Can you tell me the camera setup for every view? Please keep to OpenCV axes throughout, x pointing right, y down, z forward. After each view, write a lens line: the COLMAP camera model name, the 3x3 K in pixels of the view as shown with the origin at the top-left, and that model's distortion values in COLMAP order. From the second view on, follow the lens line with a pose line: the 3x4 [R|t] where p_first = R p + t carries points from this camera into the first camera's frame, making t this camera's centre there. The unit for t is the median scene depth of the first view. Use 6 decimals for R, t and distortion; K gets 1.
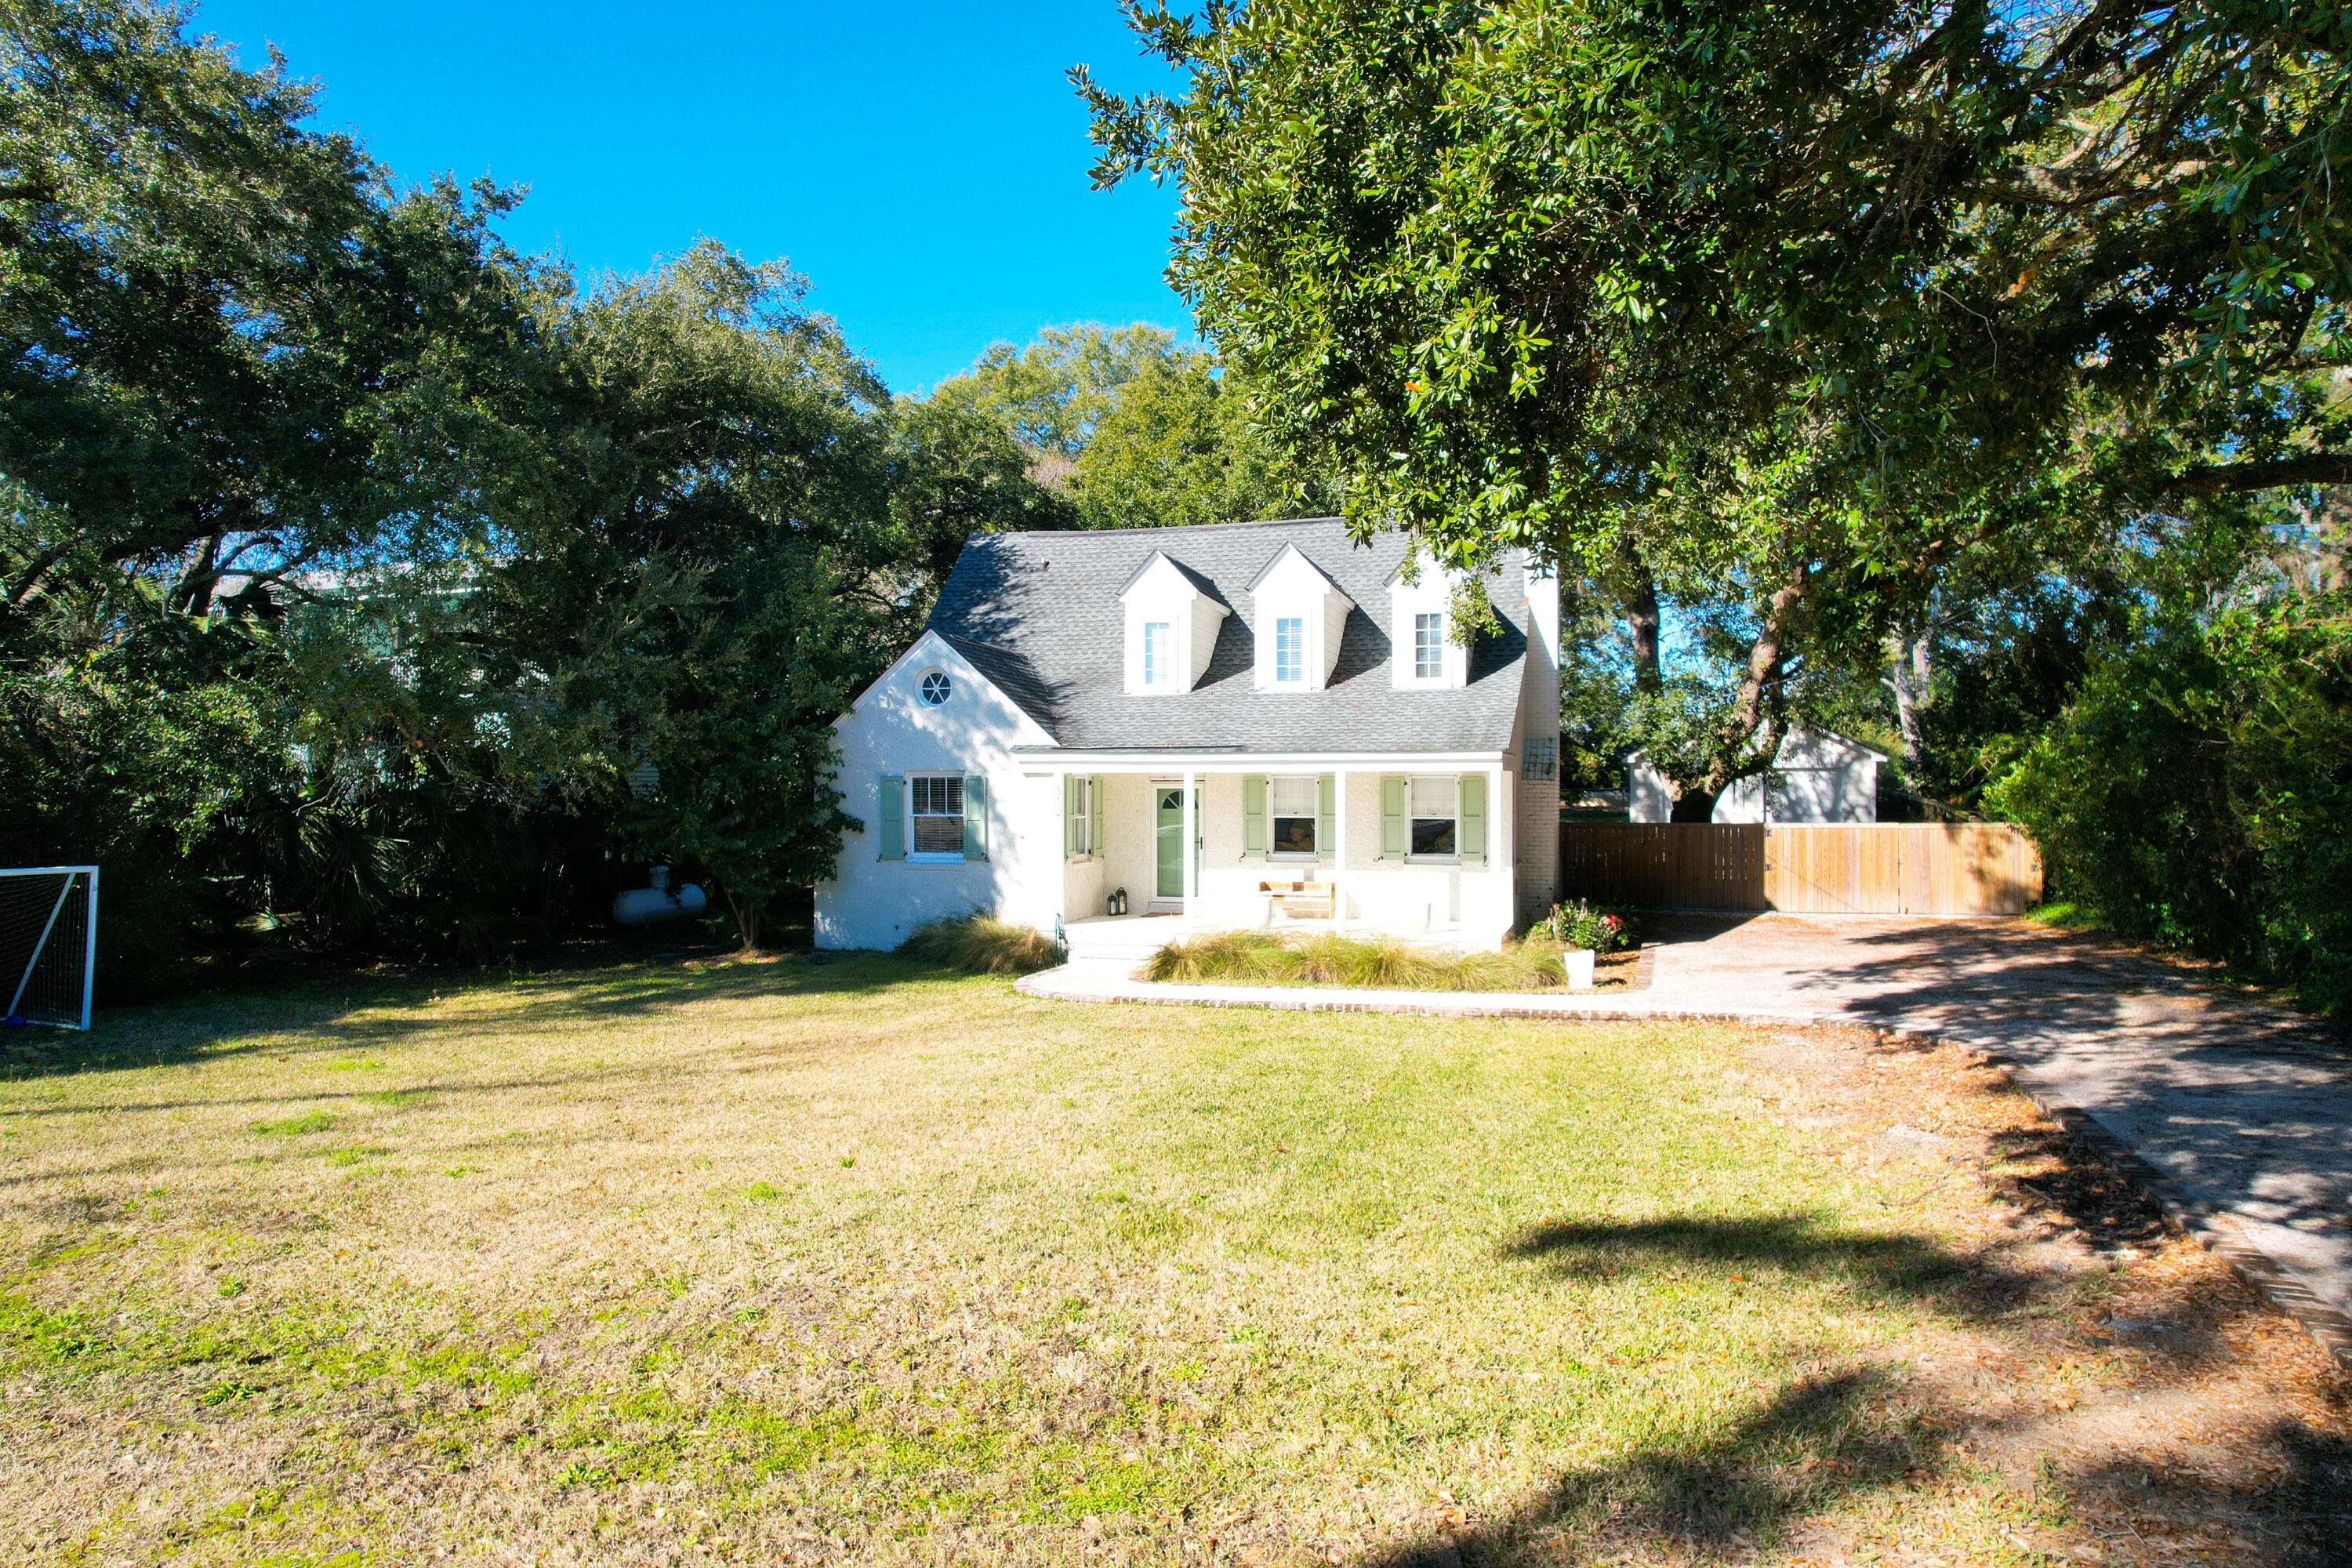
lens RADIAL K [[1517.0, 0, 1176.0], [0, 1517.0, 784.0], [0, 0, 1]] dist [-0.069153, 0.069581]
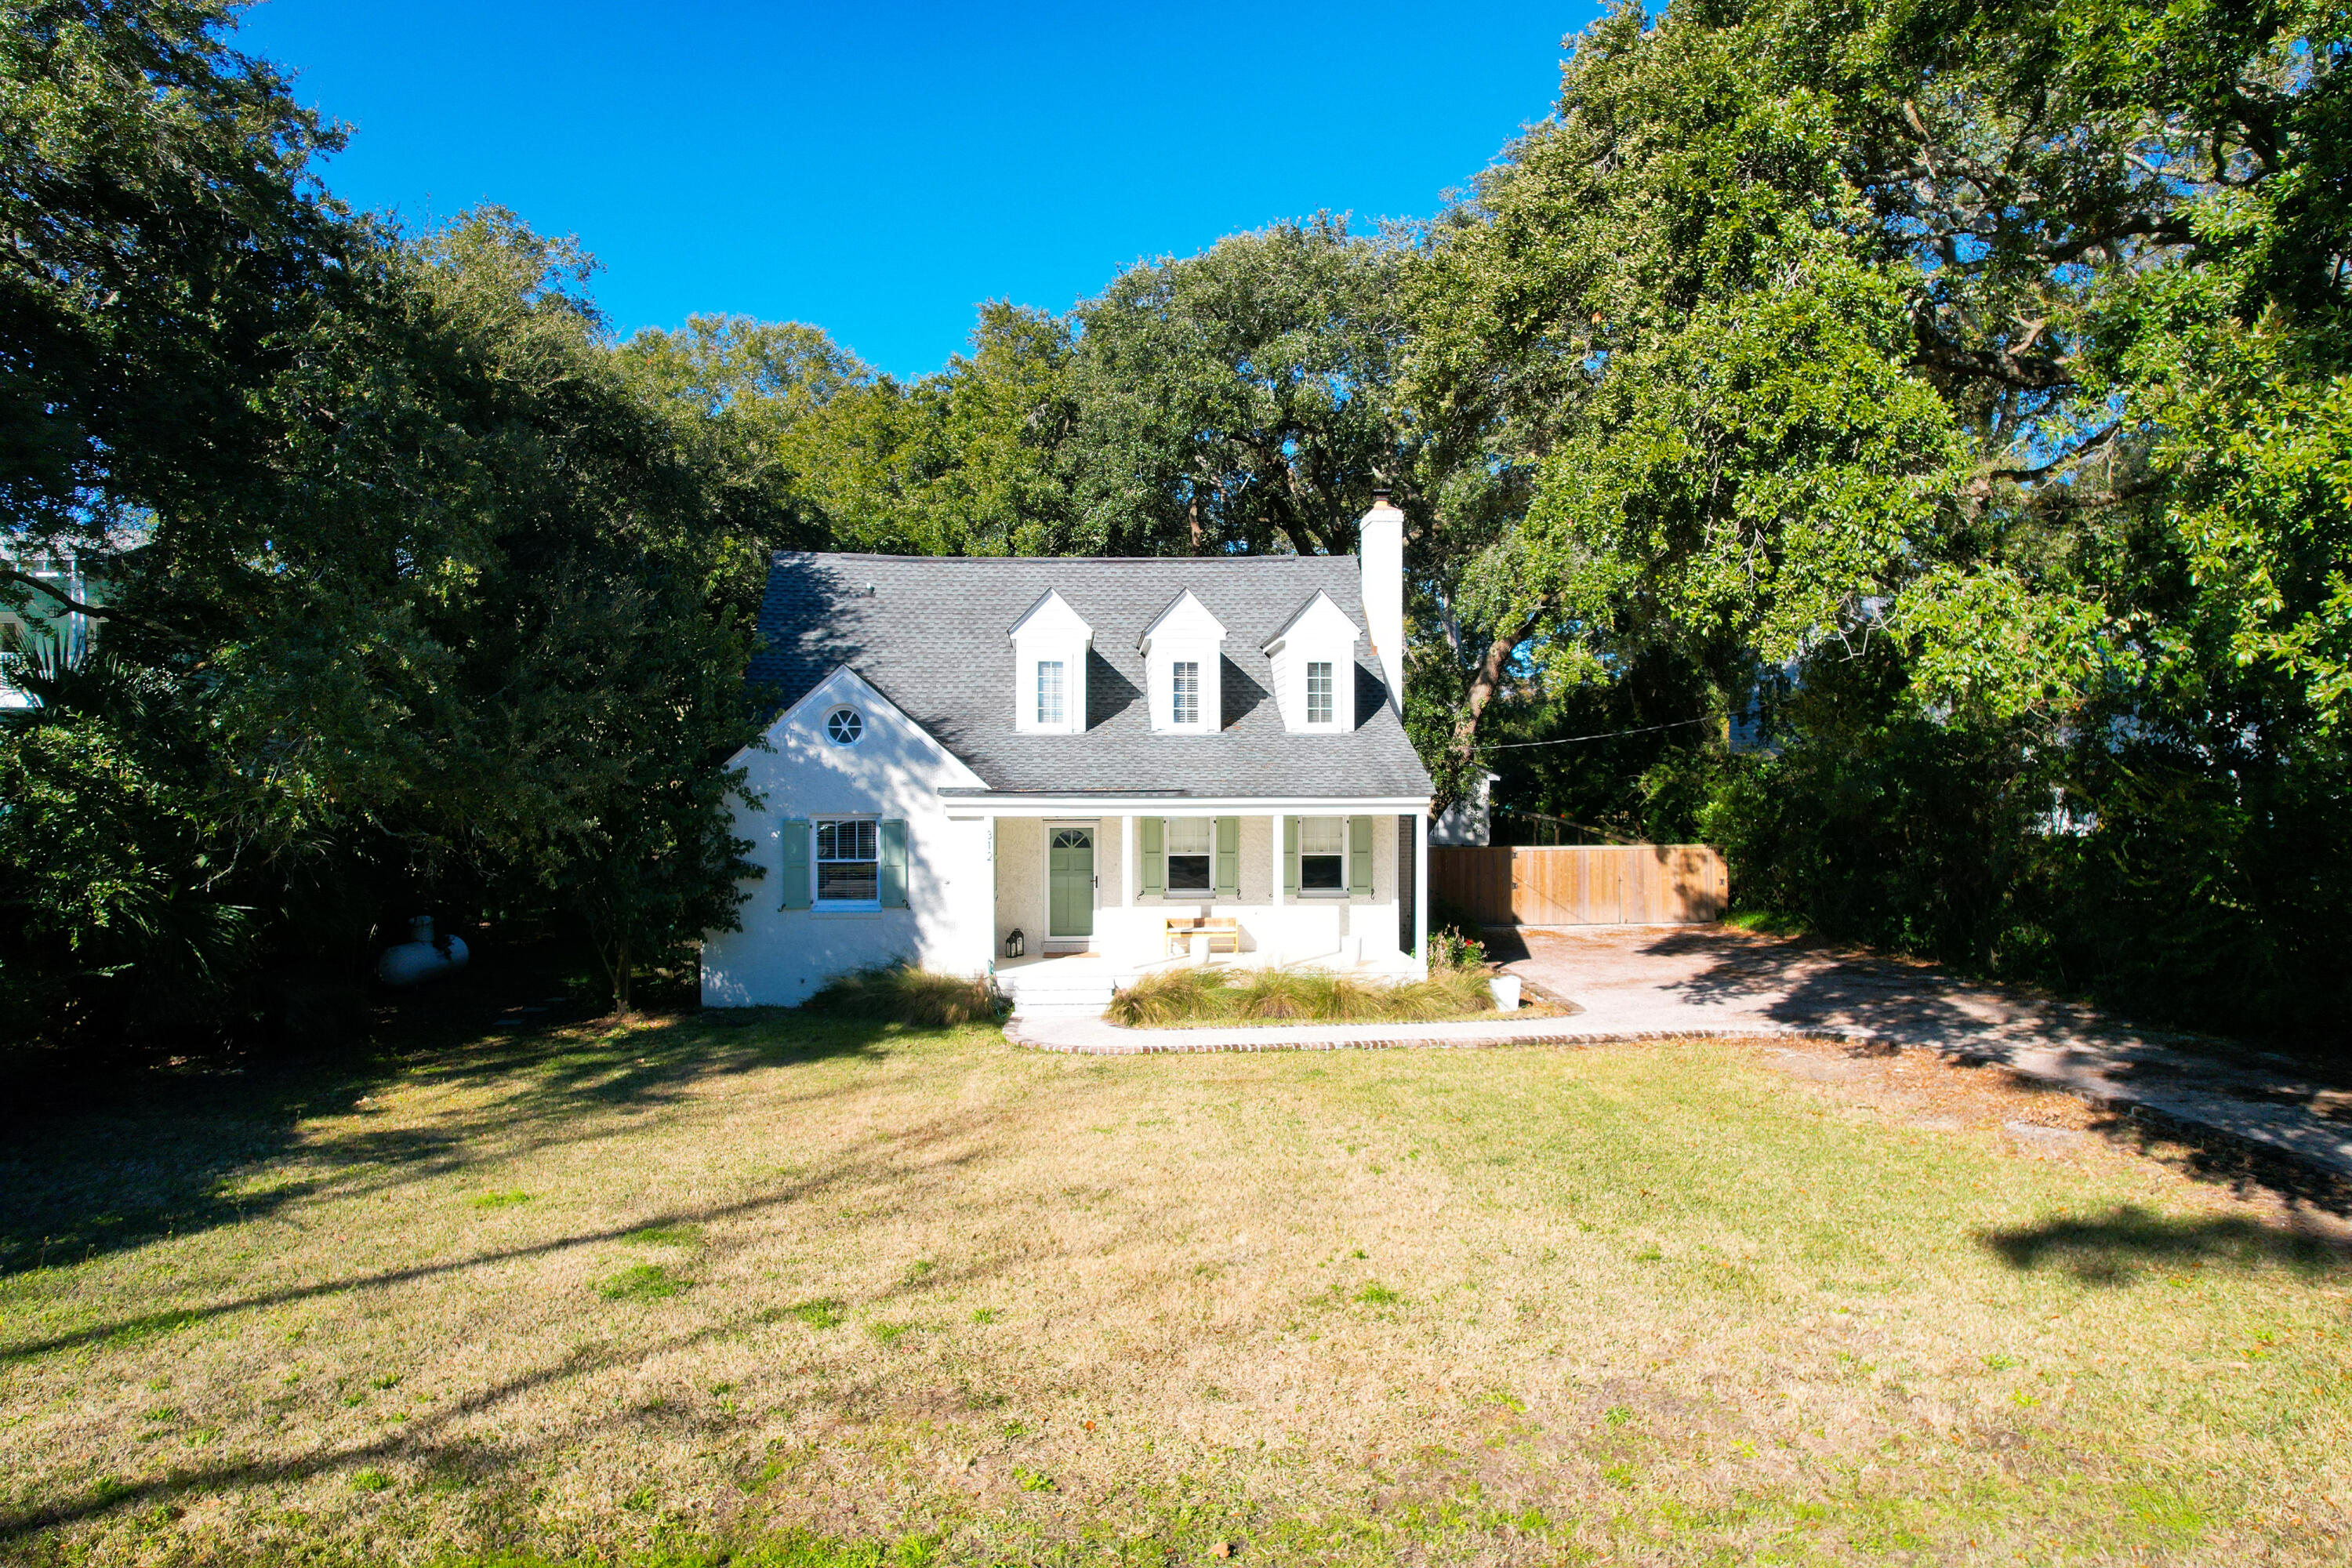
lens RADIAL K [[1517.0, 0, 1176.0], [0, 1517.0, 784.0], [0, 0, 1]] dist [-0.069153, 0.069581]
pose [[0.931141, -0.001431, 0.364658, -0.310070], [0.000130, 0.999994, 0.003592, -0.030588], [-0.364660, -0.003297, 0.931135, 0.043103]]
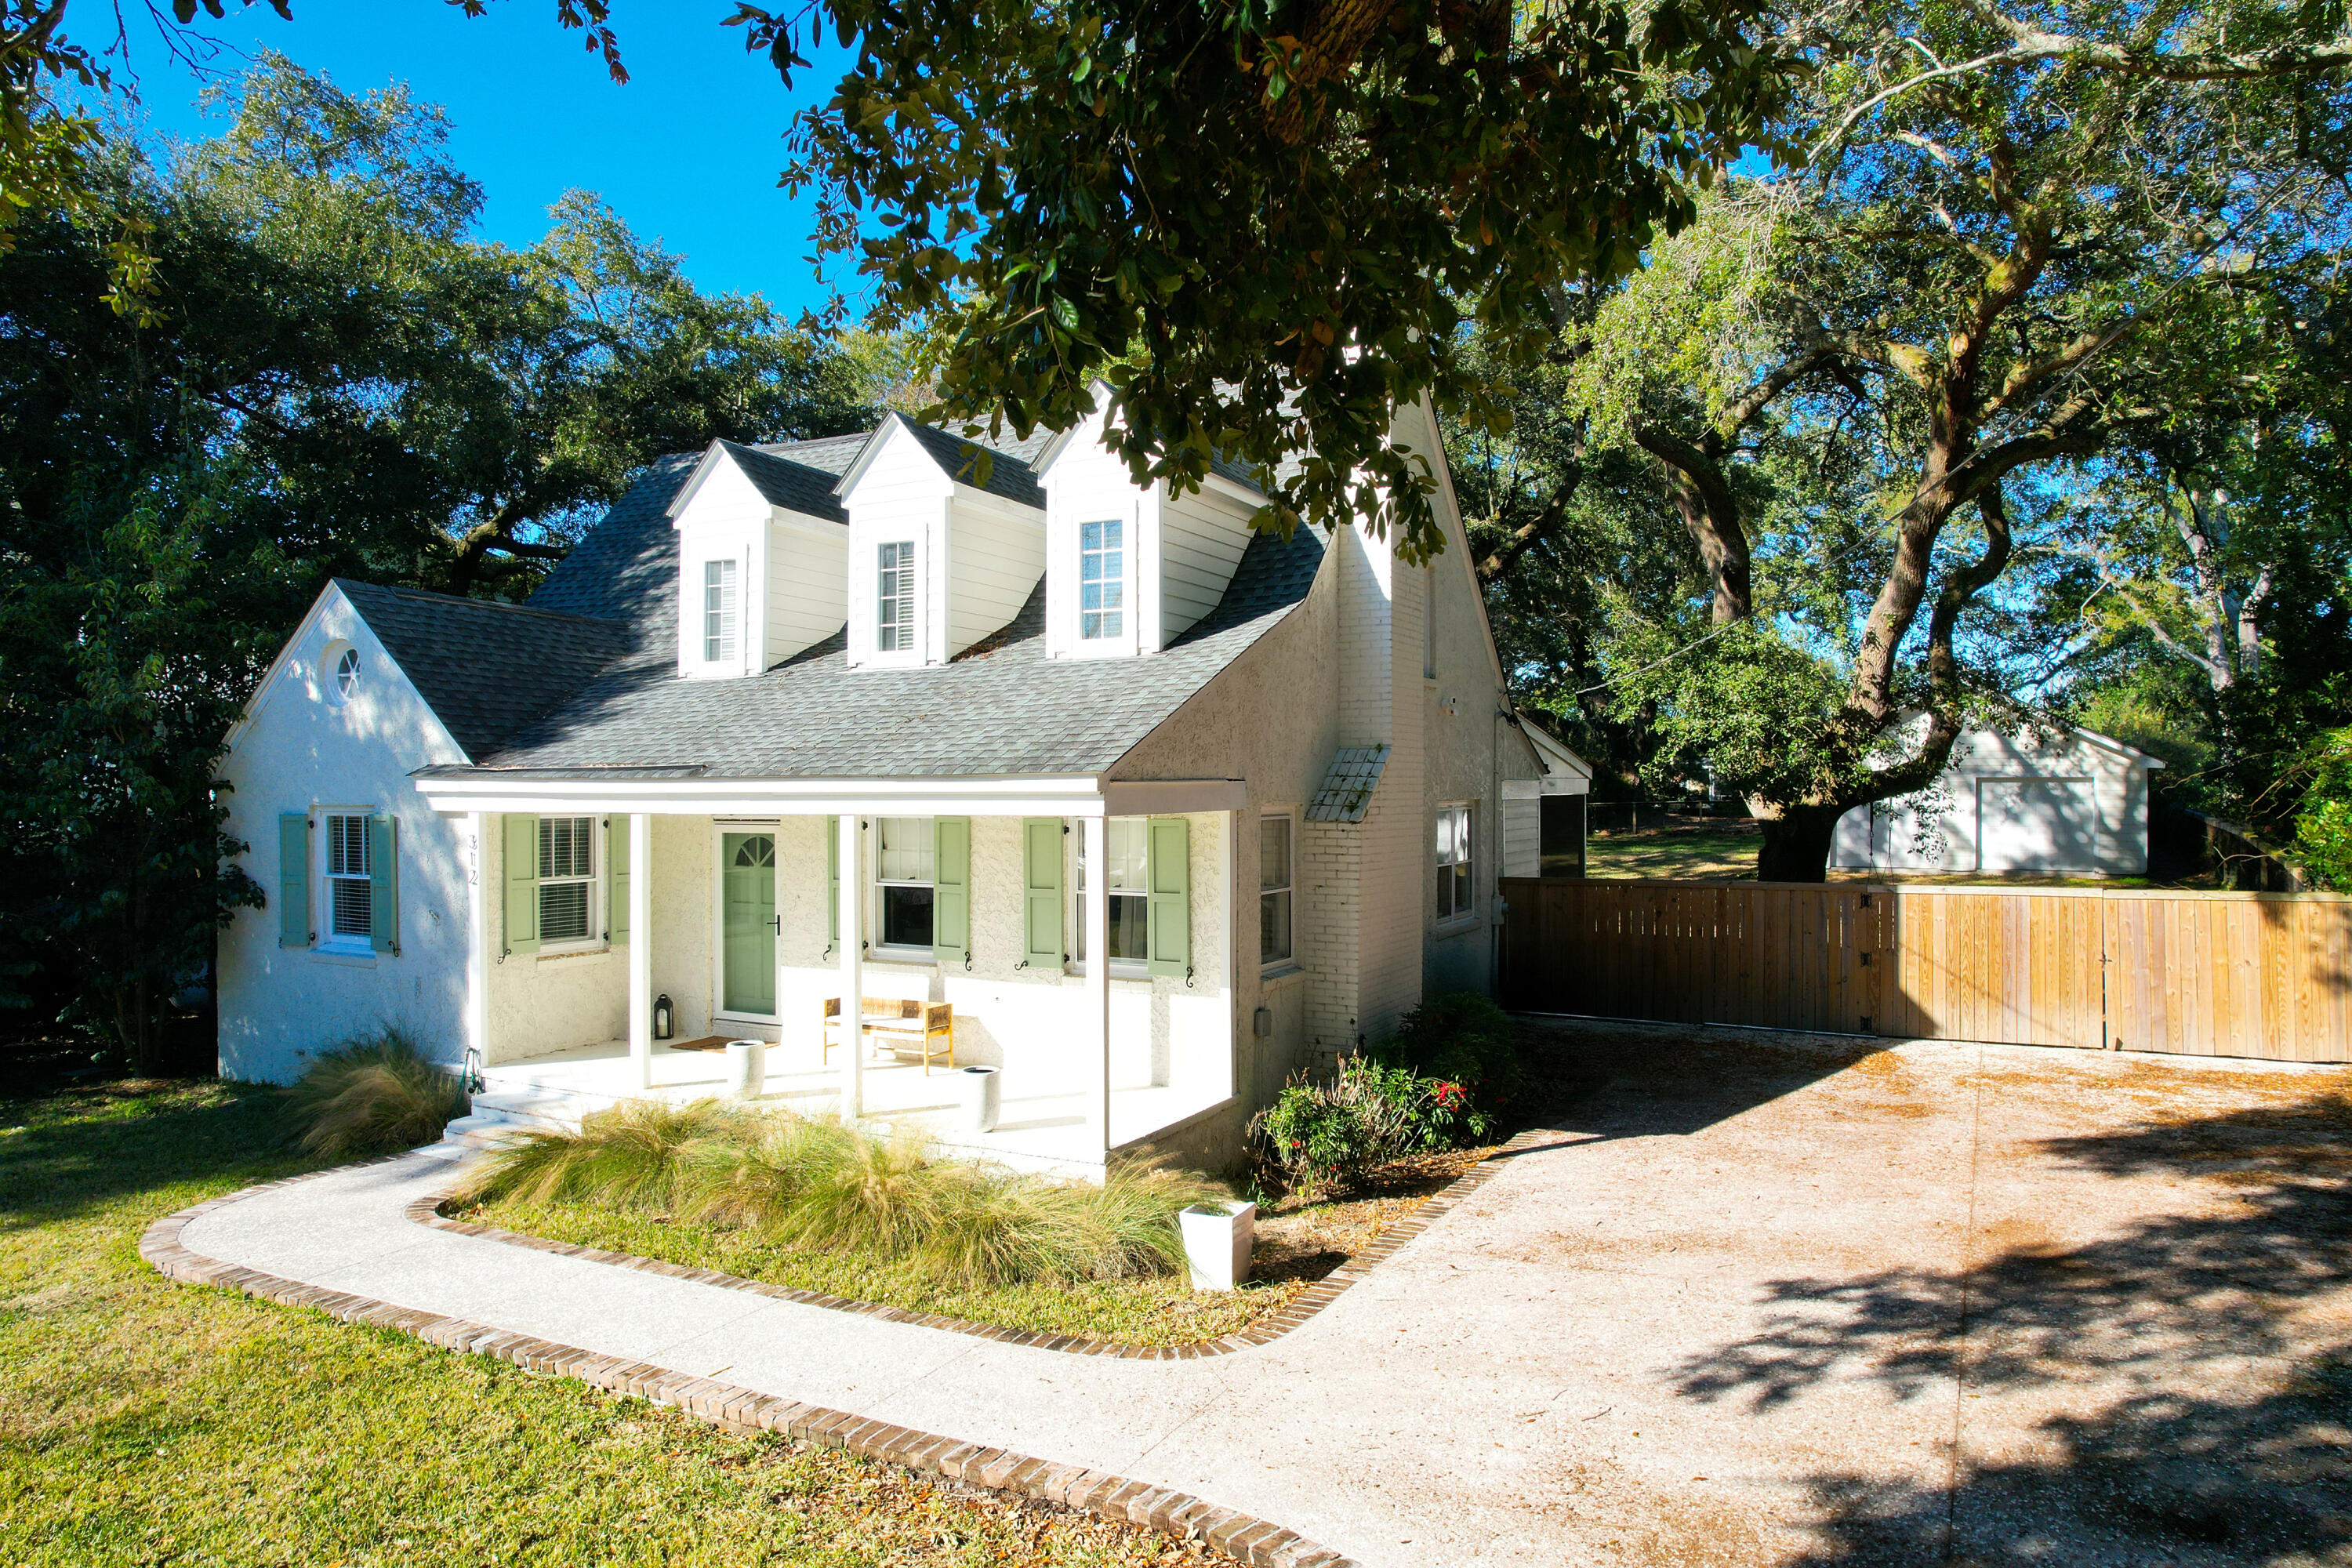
lens RADIAL K [[1528.2, 0, 1206.8], [0, 1528.2, 787.0], [0, 0, 1]] dist [0.004175, 0.001123]
pose [[0.975832, -0.002499, -0.218506, 0.318779], [0.003540, 0.999984, 0.004373, -0.017987], [0.218492, -0.005041, 0.975826, 0.458982]]
